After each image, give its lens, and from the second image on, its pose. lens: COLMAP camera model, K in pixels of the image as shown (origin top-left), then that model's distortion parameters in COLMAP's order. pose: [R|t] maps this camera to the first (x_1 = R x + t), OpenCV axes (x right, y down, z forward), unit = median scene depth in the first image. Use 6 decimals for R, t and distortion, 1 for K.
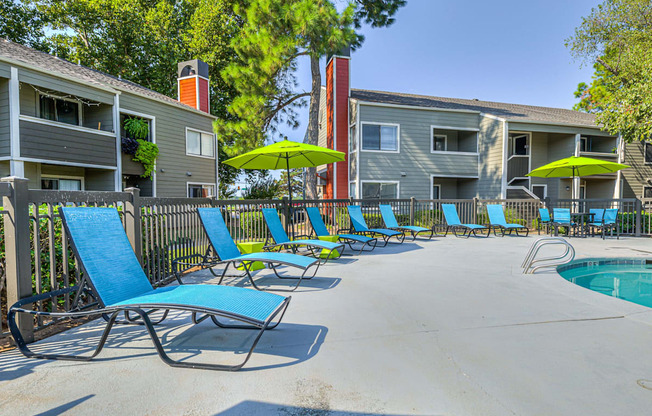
lens RADIAL K [[290.1, 0, 326.0], [0, 290.1, 208.0], [0, 0, 1]] dist [-0.000398, -0.000254]
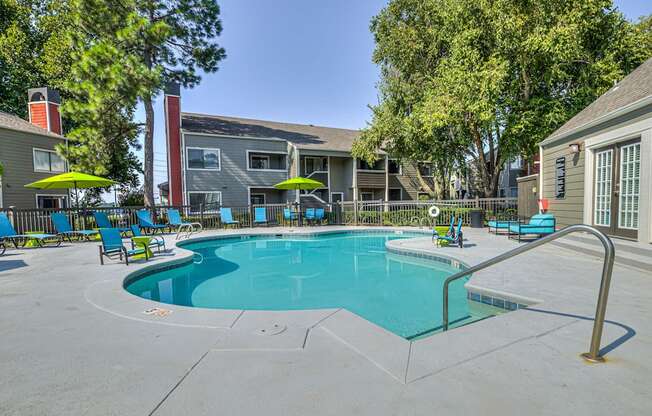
lens RADIAL K [[305.1, 0, 322.9], [0, 305.1, 215.2], [0, 0, 1]] dist [0.000217, 0.000654]
pose [[0.979324, -0.027103, 0.200477, 0.419493], [0.025899, 0.999627, 0.008628, 0.016004], [-0.200636, -0.003258, 0.979661, -0.463206]]
